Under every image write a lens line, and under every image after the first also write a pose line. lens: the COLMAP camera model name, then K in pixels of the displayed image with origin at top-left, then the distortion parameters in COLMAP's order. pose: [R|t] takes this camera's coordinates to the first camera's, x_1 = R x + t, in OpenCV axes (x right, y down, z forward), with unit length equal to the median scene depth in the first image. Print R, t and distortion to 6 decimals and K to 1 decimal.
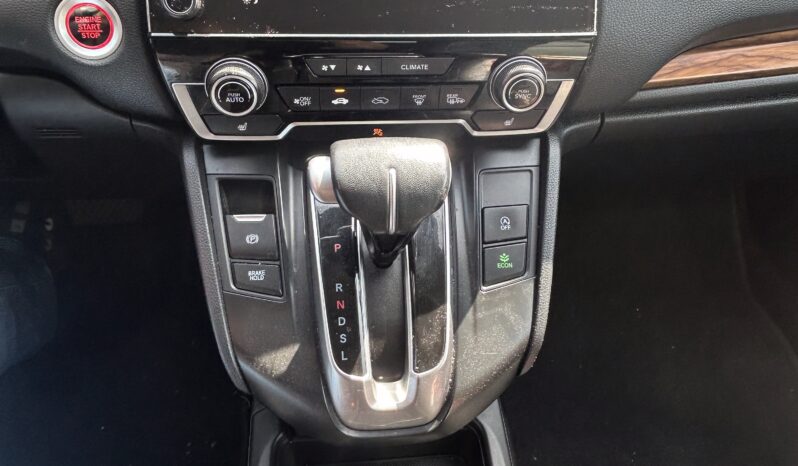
lens RADIAL K [[644.4, 0, 442.6], [0, 644.4, 232.7], [0, 0, 1]] dist [-0.000121, -0.003991]
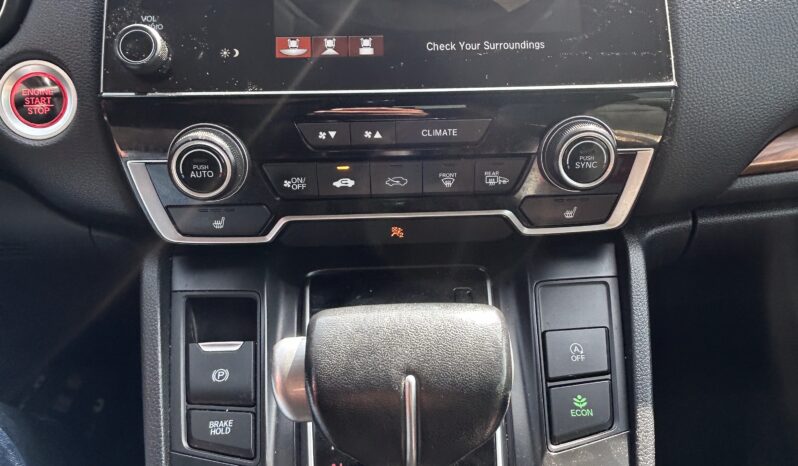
lens RADIAL K [[644.4, 0, 442.6], [0, 644.4, 232.7], [0, 0, 1]] dist [-0.000121, -0.003991]
pose [[0.994910, -0.047660, -0.088781, 0.021209], [0.015481, 0.942907, -0.332695, 0.102923], [0.099569, 0.329627, 0.938846, 0.302575]]
